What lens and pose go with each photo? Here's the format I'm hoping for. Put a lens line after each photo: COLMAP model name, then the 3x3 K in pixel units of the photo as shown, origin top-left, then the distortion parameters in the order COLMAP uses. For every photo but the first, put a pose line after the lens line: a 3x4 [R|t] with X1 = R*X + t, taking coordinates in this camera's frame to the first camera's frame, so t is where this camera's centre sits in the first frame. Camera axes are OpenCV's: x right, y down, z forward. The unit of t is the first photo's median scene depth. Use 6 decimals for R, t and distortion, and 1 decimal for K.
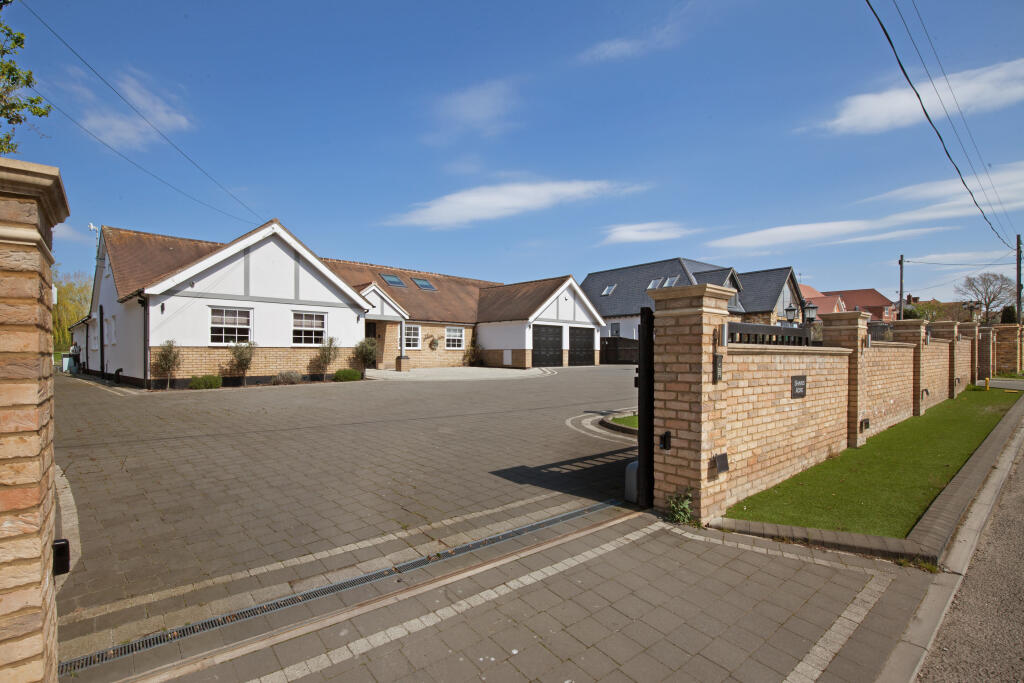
lens RADIAL K [[483.0, 0, 509.2], [0, 483.0, 348.1], [0, 0, 1]] dist [-0.022722, 0.001032]
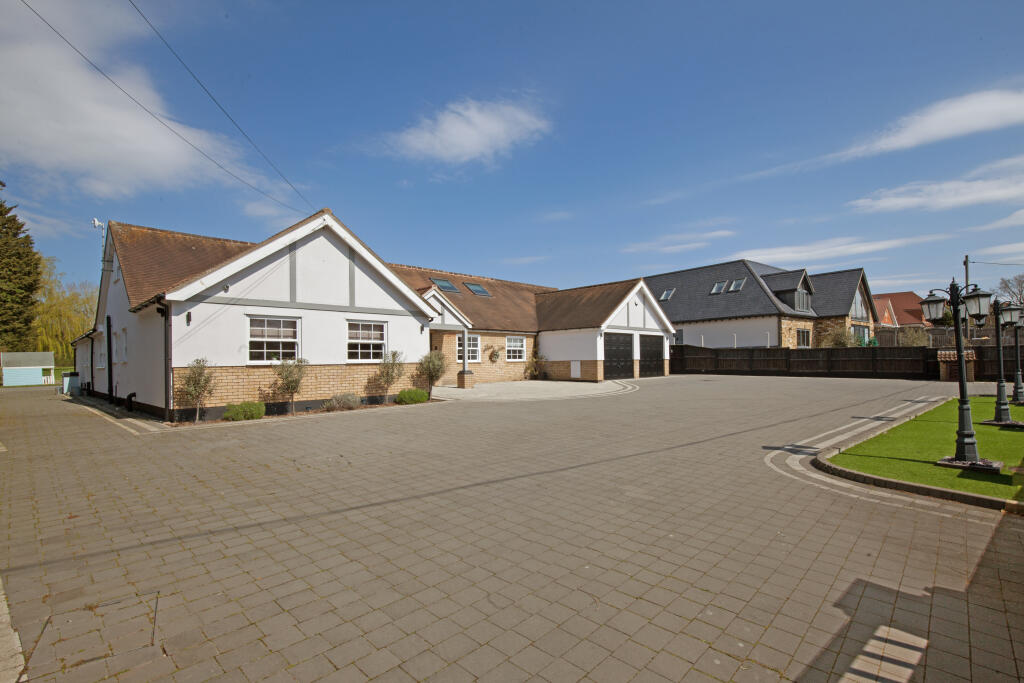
lens RADIAL K [[483.0, 0, 548.6], [0, 483.0, 350.1], [0, 0, 1]] dist [-0.022722, 0.001032]
pose [[0.999184, -0.013688, 0.038012, -0.113120], [0.014121, 0.999838, -0.011141, -0.009721], [-0.037853, 0.011669, 0.999215, 0.132839]]
